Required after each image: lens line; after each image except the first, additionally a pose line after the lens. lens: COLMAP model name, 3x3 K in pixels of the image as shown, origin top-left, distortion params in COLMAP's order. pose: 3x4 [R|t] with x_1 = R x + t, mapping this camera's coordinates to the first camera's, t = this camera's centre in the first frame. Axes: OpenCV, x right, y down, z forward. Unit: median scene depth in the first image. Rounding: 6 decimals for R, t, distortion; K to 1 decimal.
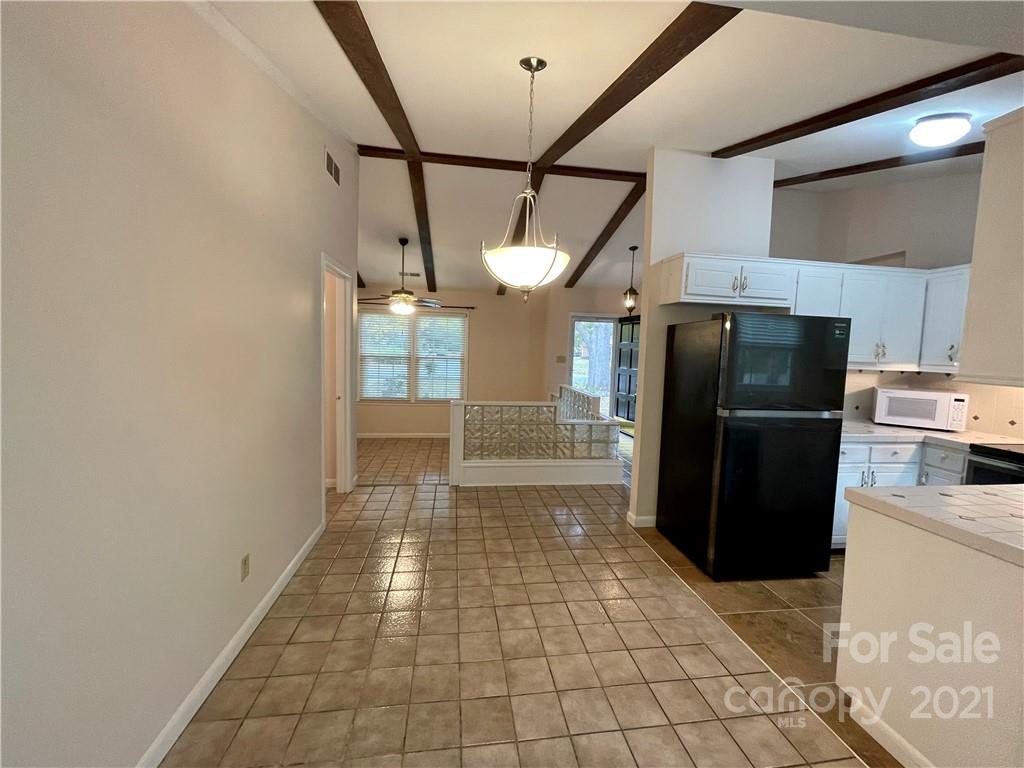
lens RADIAL K [[413.5, 0, 511.1], [0, 413.5, 381.6], [0, 0, 1]] dist [-0.000866, 0.000084]
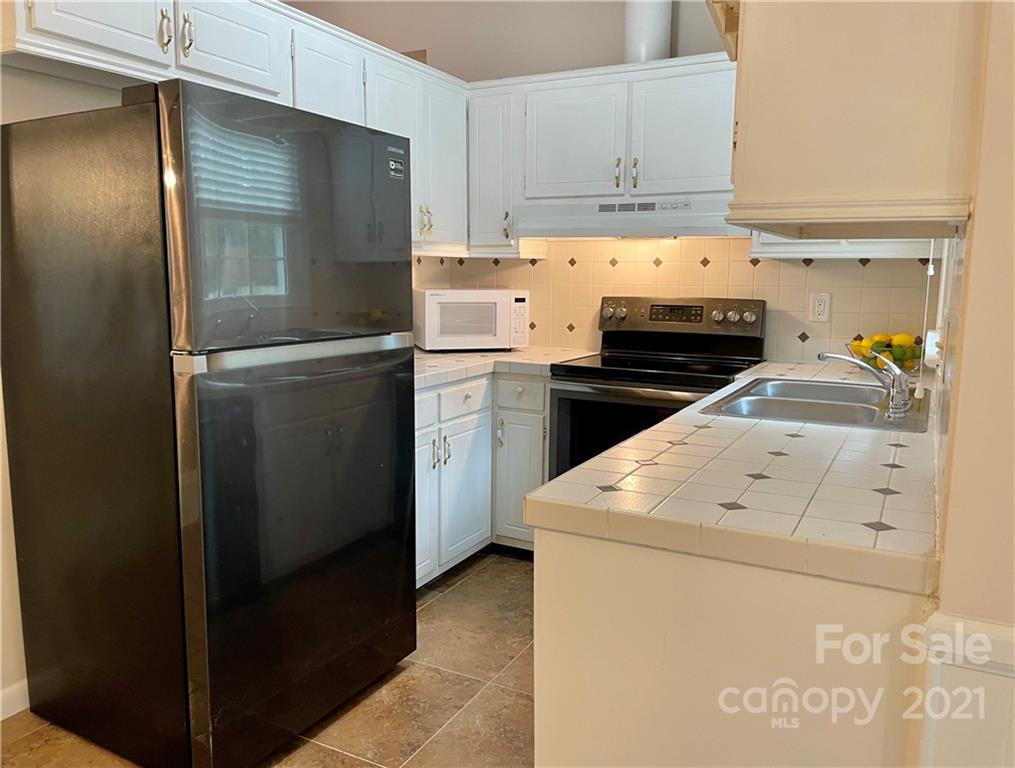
lens RADIAL K [[772.3, 0, 496.2], [0, 772.3, 382.8], [0, 0, 1]] dist [0.058644, -0.006693]
pose [[0.601876, -0.143519, 0.785587, 0.107056], [0.075195, 0.989533, 0.123167, 0.022623], [-0.795041, -0.015059, 0.606368, 0.309733]]
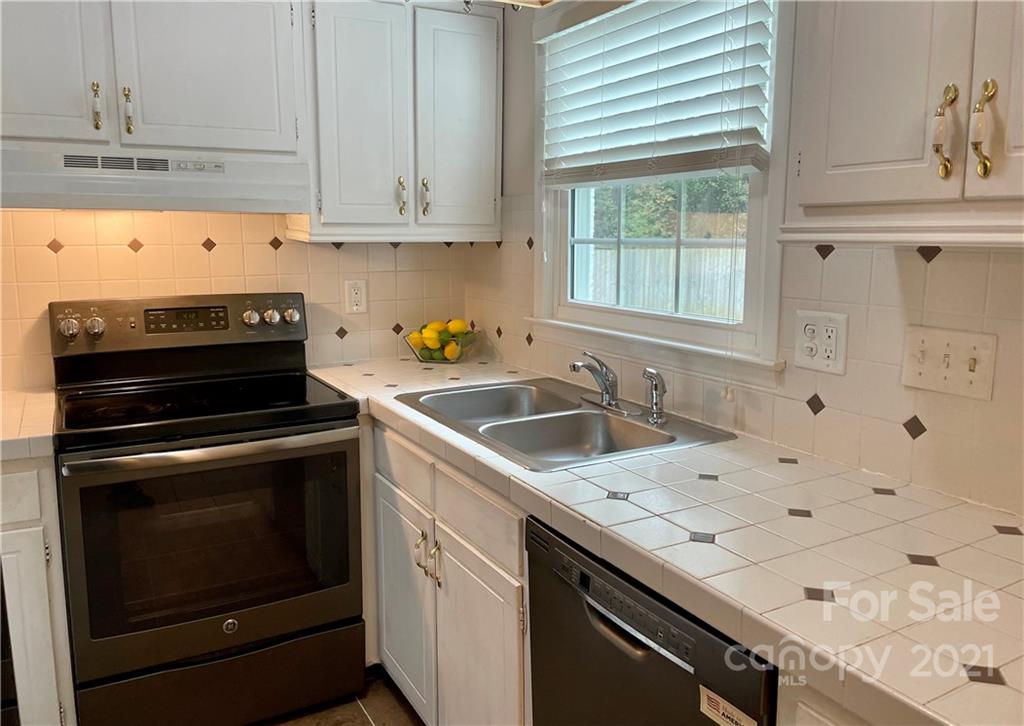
lens RADIAL K [[790.6, 0, 501.7], [0, 790.6, 333.7], [0, 0, 1]] dist [0.134551, -0.172254]
pose [[-0.355420, -0.155347, 0.921707, 0.306267], [0.064456, 0.979672, 0.189971, -0.040483], [-0.932482, 0.126929, -0.338182, 0.783661]]
